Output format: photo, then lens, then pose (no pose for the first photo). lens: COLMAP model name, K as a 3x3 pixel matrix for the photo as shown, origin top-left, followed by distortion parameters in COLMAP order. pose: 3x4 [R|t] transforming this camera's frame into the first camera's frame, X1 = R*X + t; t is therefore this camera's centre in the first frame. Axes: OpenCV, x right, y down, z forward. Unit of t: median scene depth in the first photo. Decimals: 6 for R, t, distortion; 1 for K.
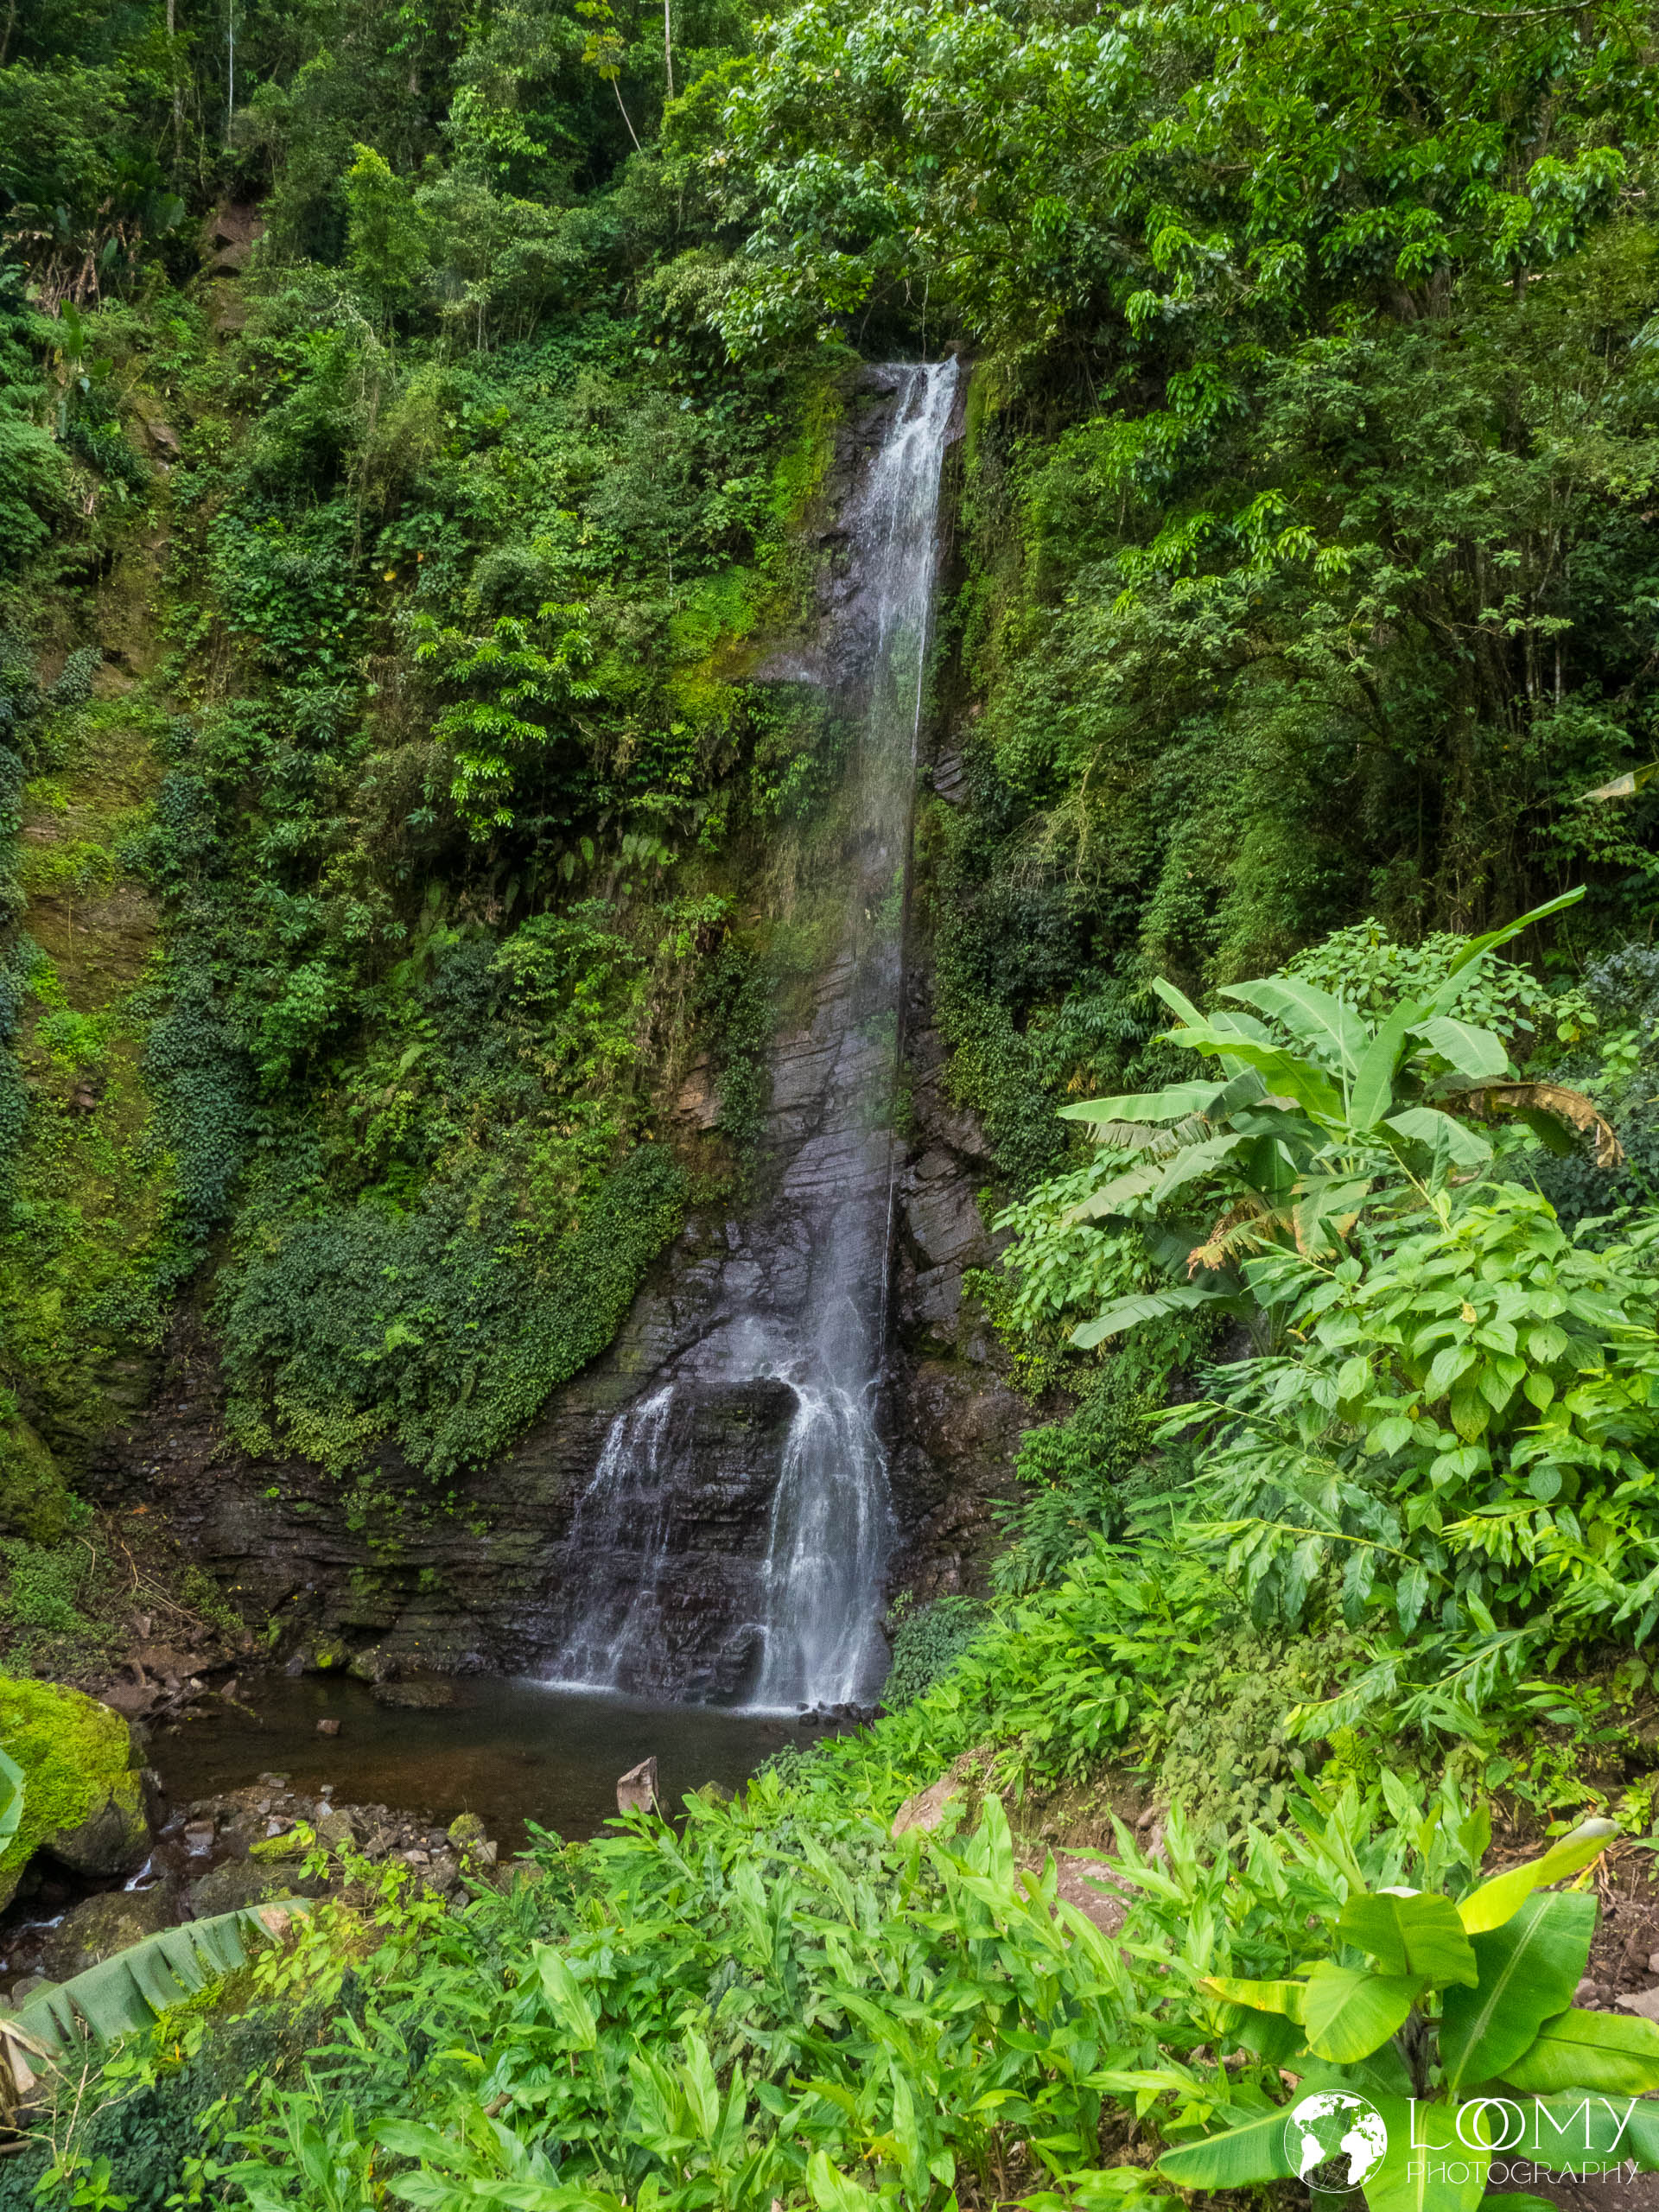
lens RADIAL K [[1924.8, 0, 829.5], [0, 1924.8, 1106.0], [0, 0, 1]] dist [-0.012282, 0.084552]
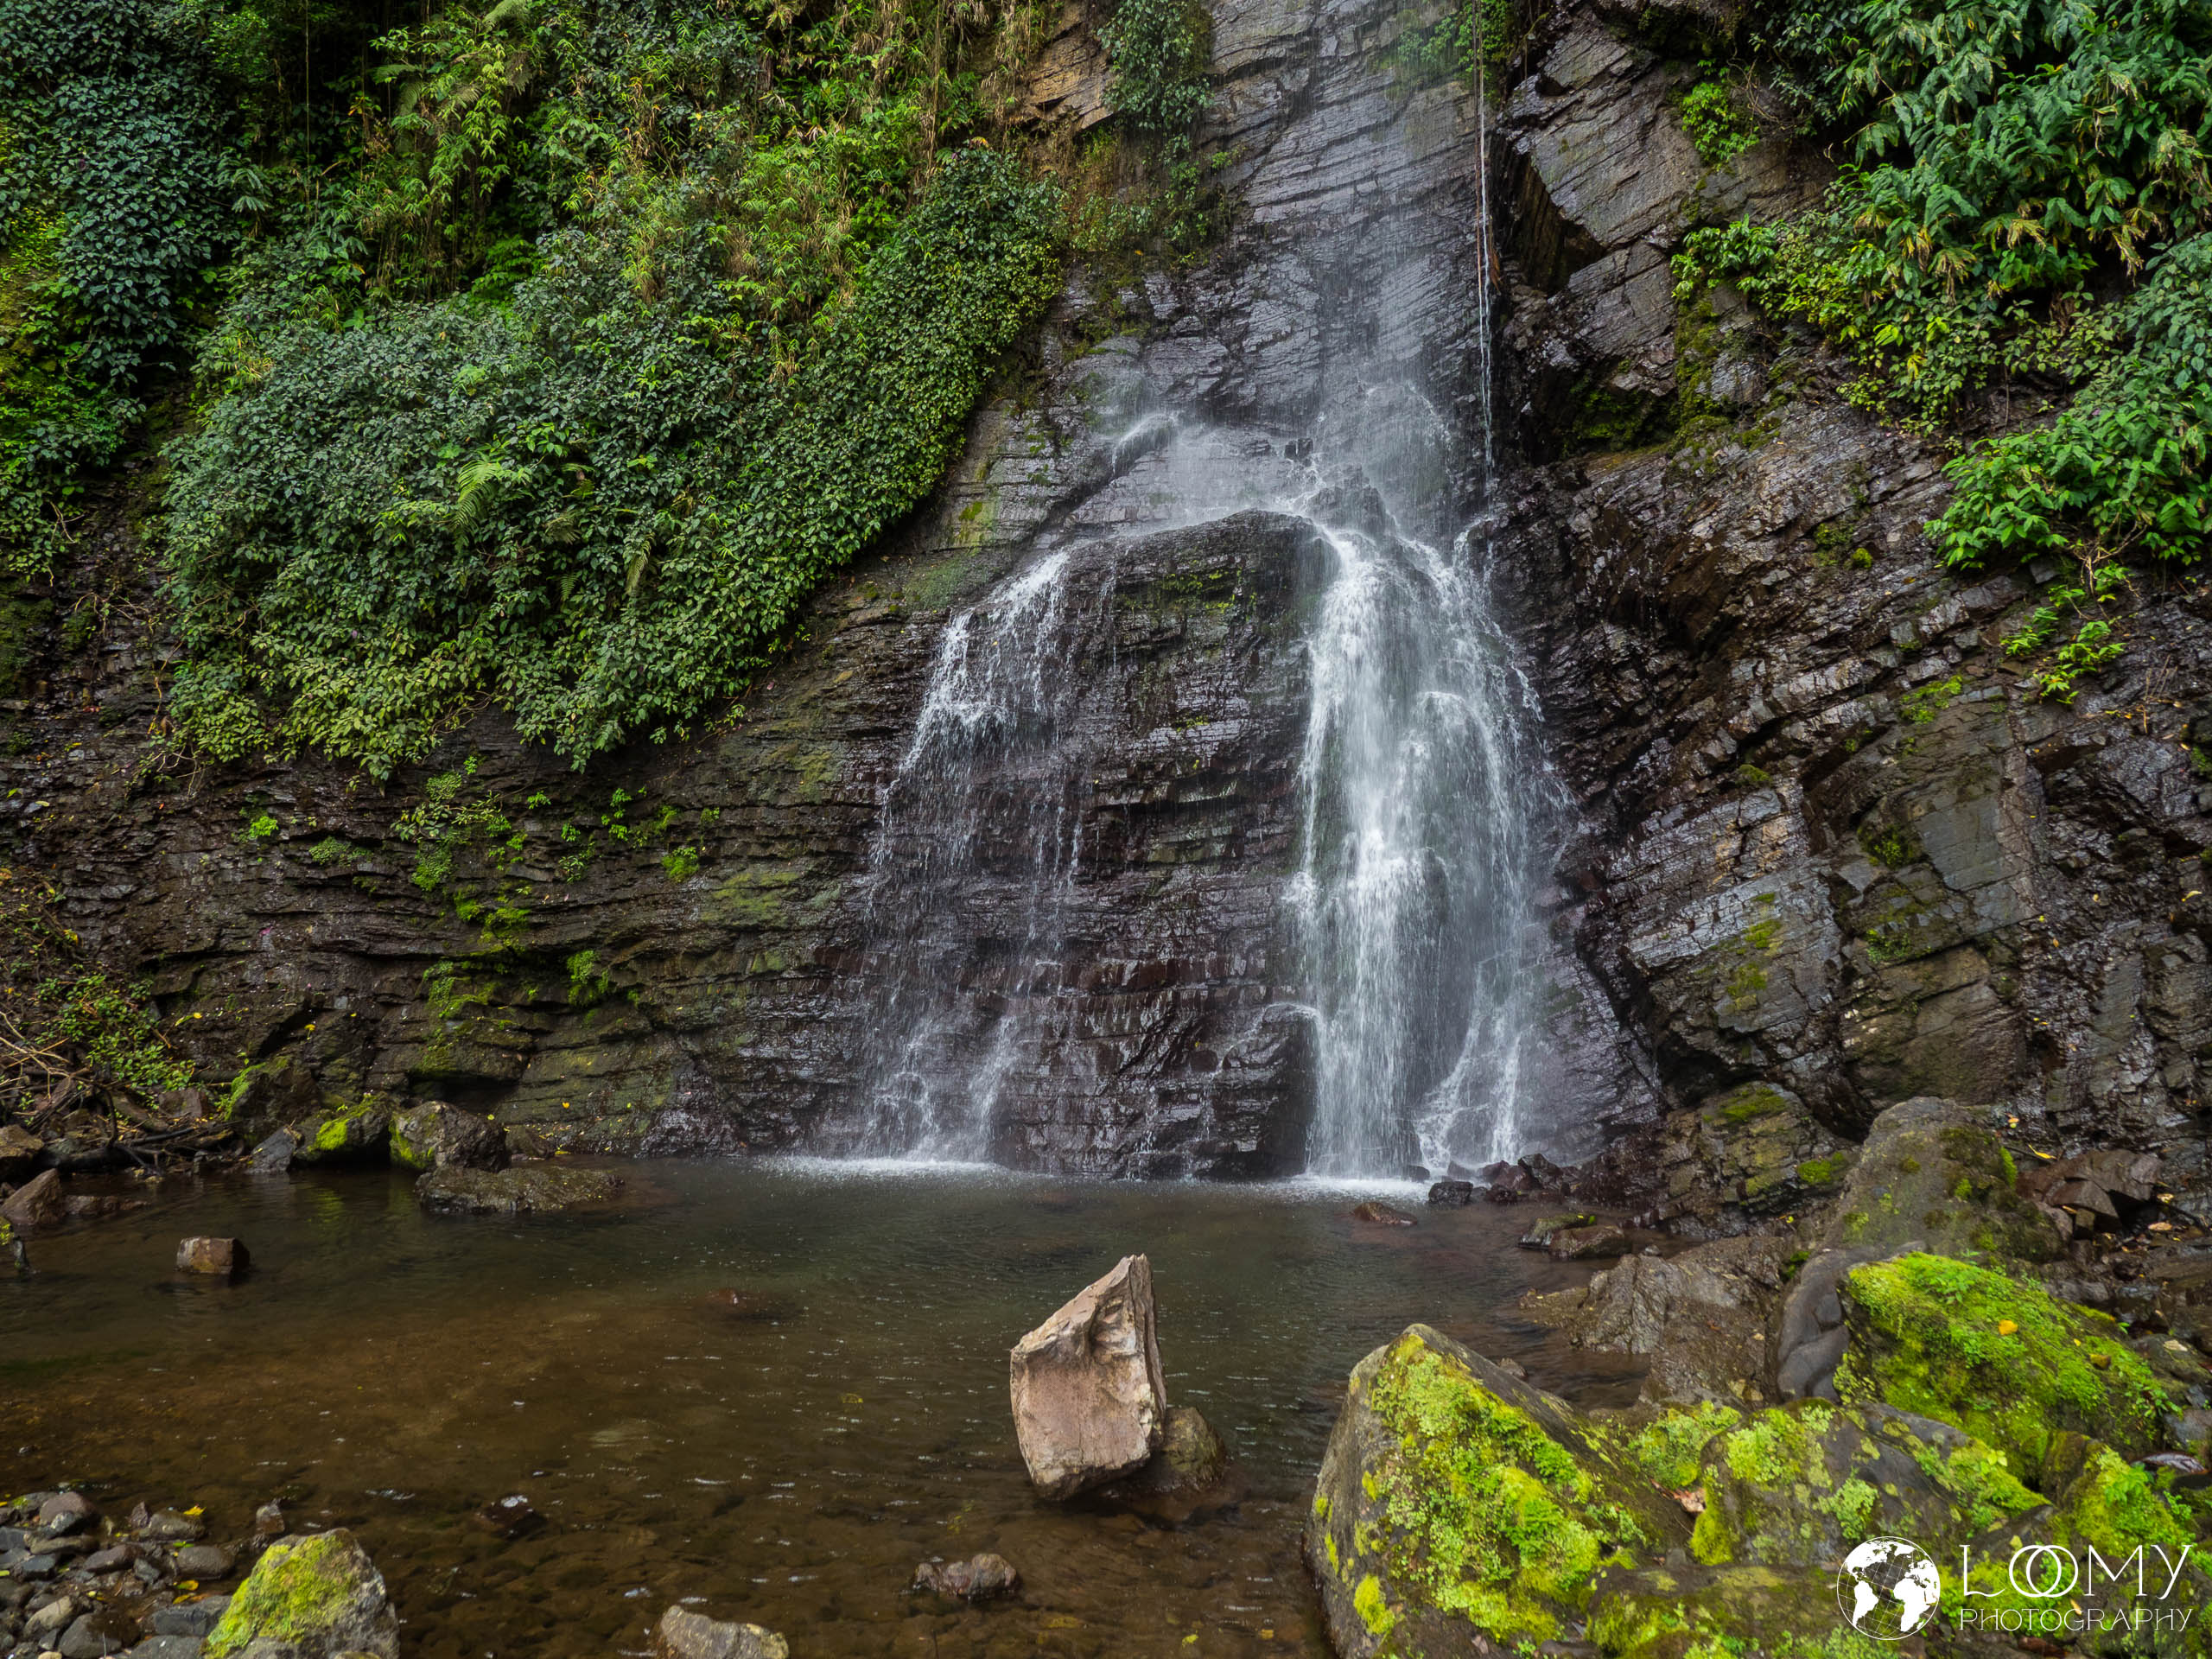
lens RADIAL K [[1924.8, 0, 1106.0], [0, 1924.8, 829.5], [0, 0, 1]] dist [-0.012282, 0.084552]
pose [[0.997151, -0.065007, -0.038252, -0.058270], [0.067357, 0.995691, 0.063735, 0.186758], [0.033944, -0.066130, 0.997233, 0.525533]]
